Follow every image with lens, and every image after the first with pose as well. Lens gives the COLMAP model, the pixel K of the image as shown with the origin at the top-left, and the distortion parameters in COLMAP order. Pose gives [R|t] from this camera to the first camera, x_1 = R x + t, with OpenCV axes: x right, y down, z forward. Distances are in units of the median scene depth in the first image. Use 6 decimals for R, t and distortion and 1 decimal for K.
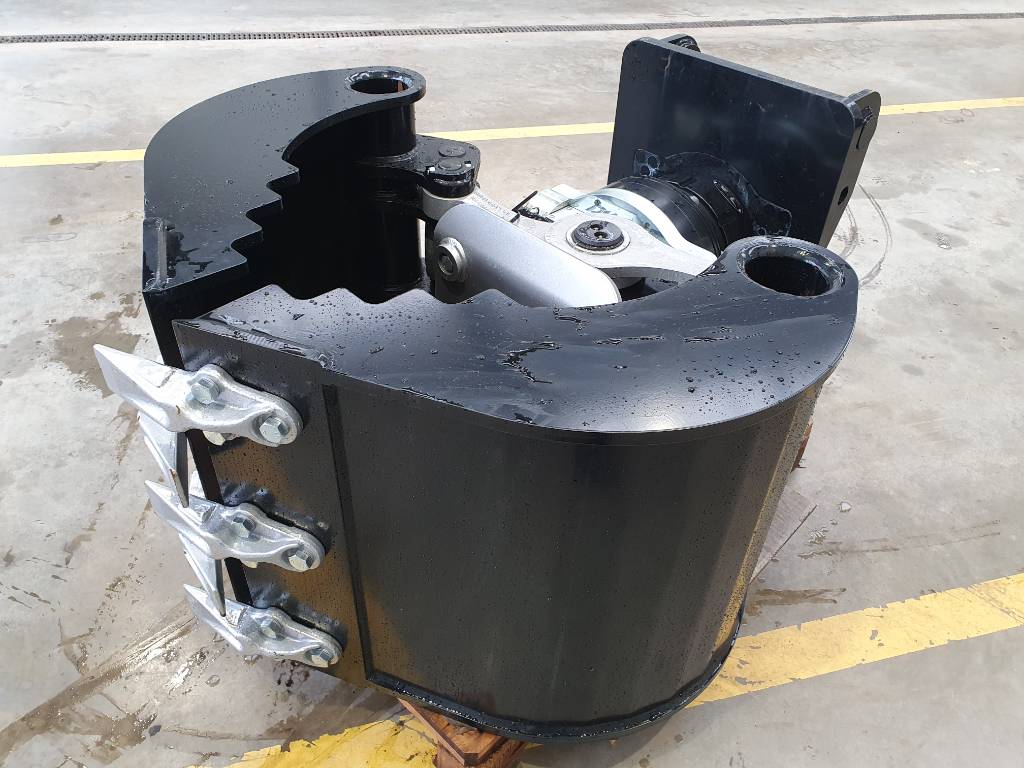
lens RADIAL K [[799.7, 0, 510.5], [0, 799.7, 380.9], [0, 0, 1]] dist [-0.000901, 0.032672]
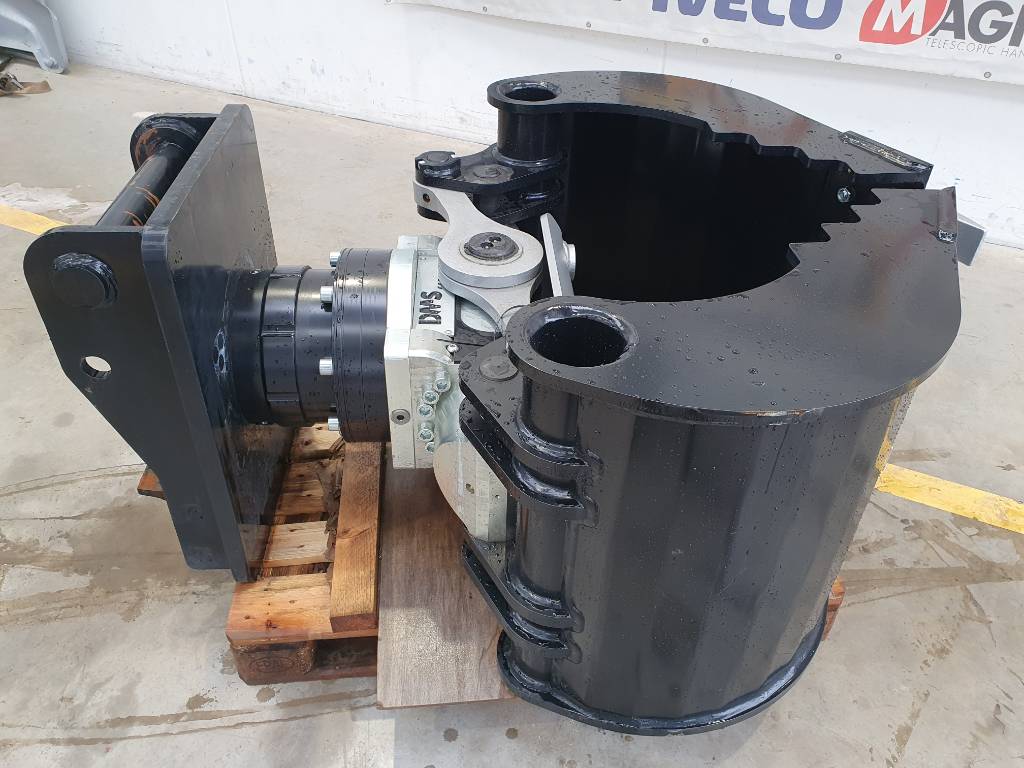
lens RADIAL K [[797.8, 0, 515.7], [0, 797.8, 386.0], [0, 0, 1]] dist [0.012519, 0.010551]
pose [[-0.749706, -0.451601, 0.483733, -0.457773], [0.375512, 0.311588, 0.872871, -0.951107], [-0.544915, 0.836044, -0.064018, 1.143964]]
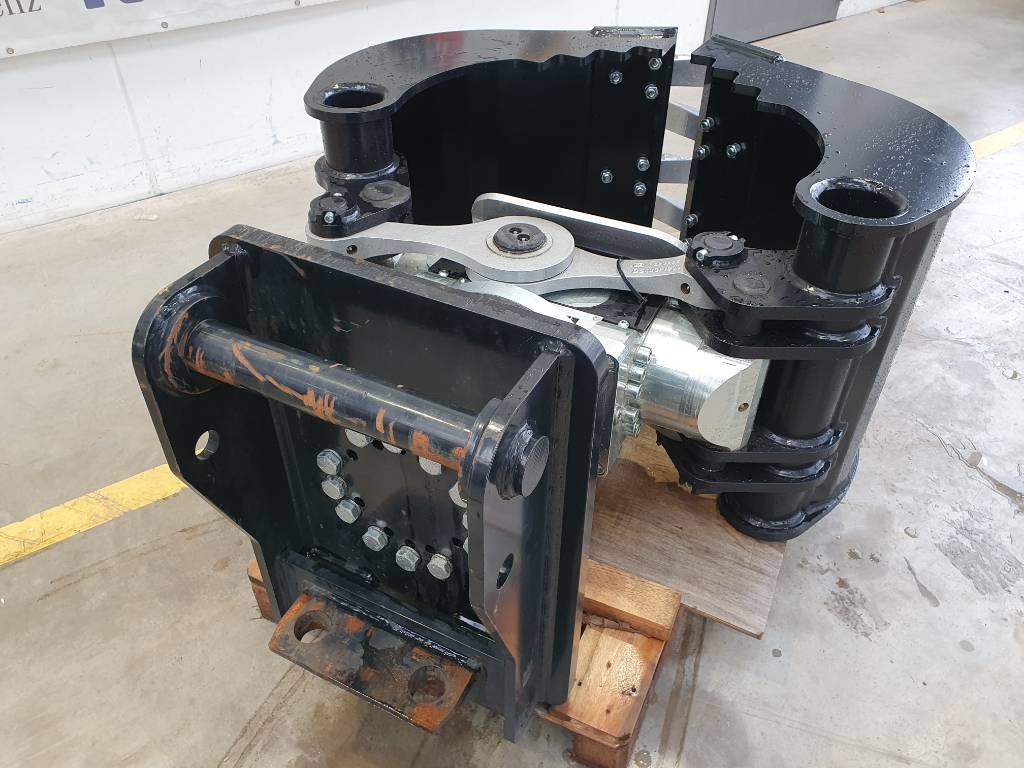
lens RADIAL K [[799.3, 0, 505.6], [0, 799.3, 393.1], [0, 0, 1]] dist [0.011455, 0.008721]
pose [[-0.949196, 0.168688, -0.265654, 0.396812], [-0.229252, 0.207618, 0.950967, -1.011647], [0.215571, 0.963556, -0.158398, 1.273071]]
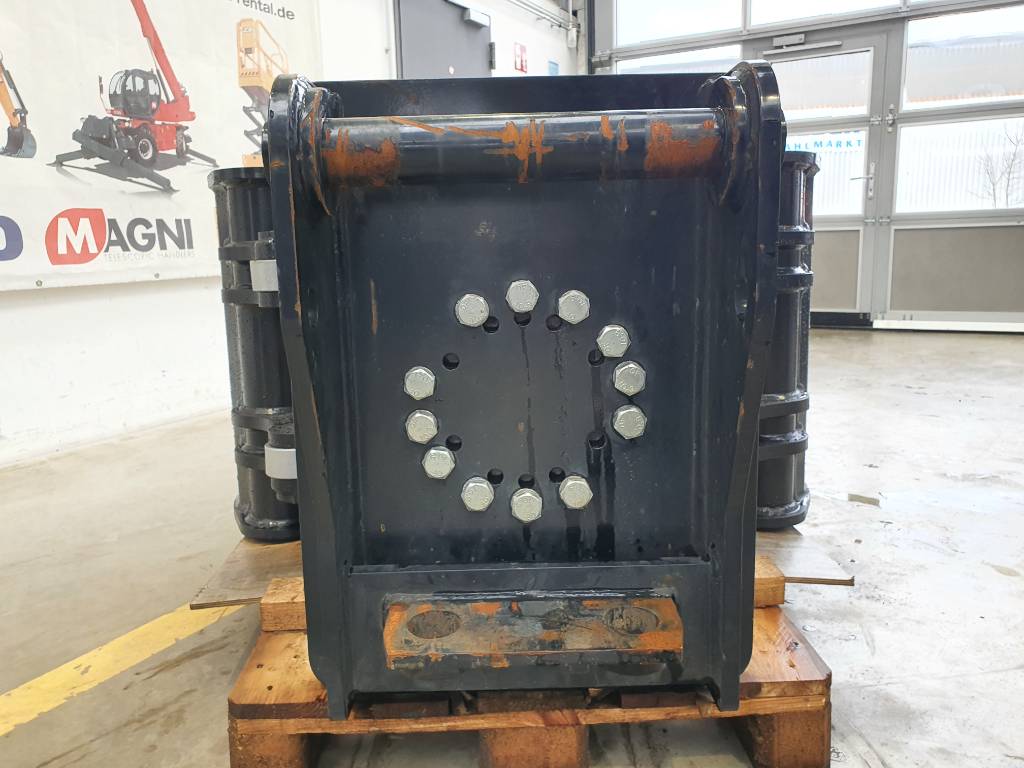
lens RADIAL K [[791.0, 0, 512.0], [0, 791.0, 384.0], [0, 0, 1]] dist [0.005649, 0.014891]
pose [[-0.691231, 0.098156, -0.715936, 0.753953], [-0.461847, 0.701975, 0.542152, -0.579088], [0.555785, 0.705405, -0.439894, 1.488004]]
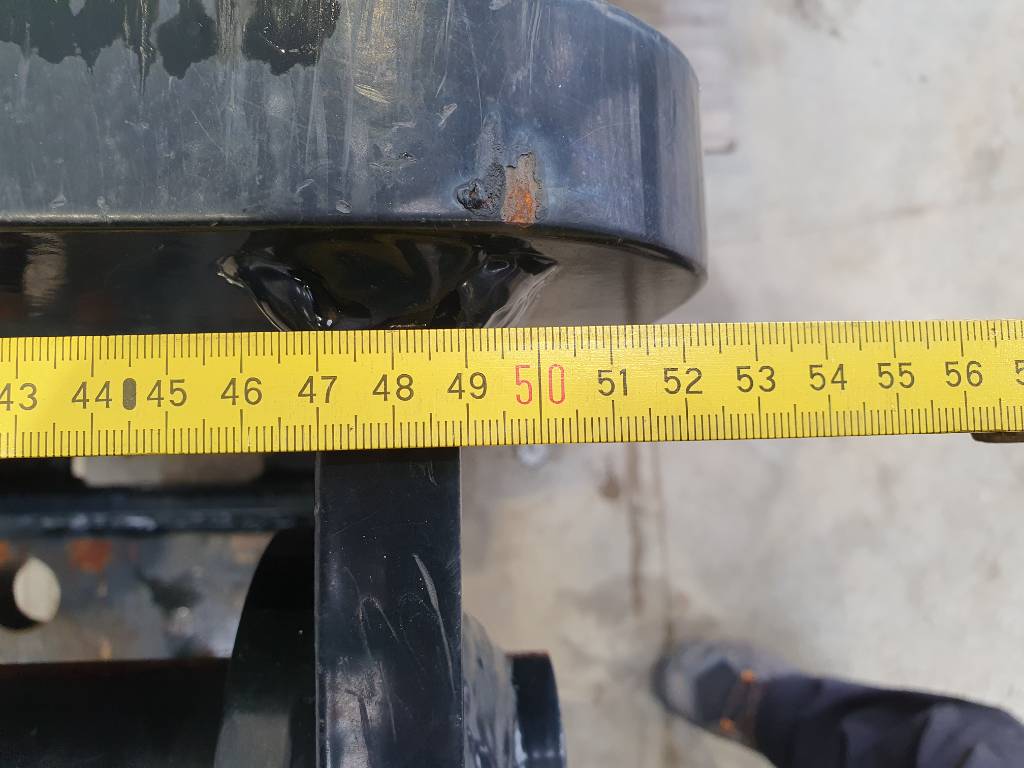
lens RADIAL K [[798.1, 0, 522.7], [0, 798.1, 384.7], [0, 0, 1]] dist [0.006795, 0.007324]
pose [[-0.678682, 0.723869, -0.124114, 0.194538], [-0.528269, -0.363746, 0.767216, -0.540617], [0.510218, 0.586261, 0.629265, 1.138386]]
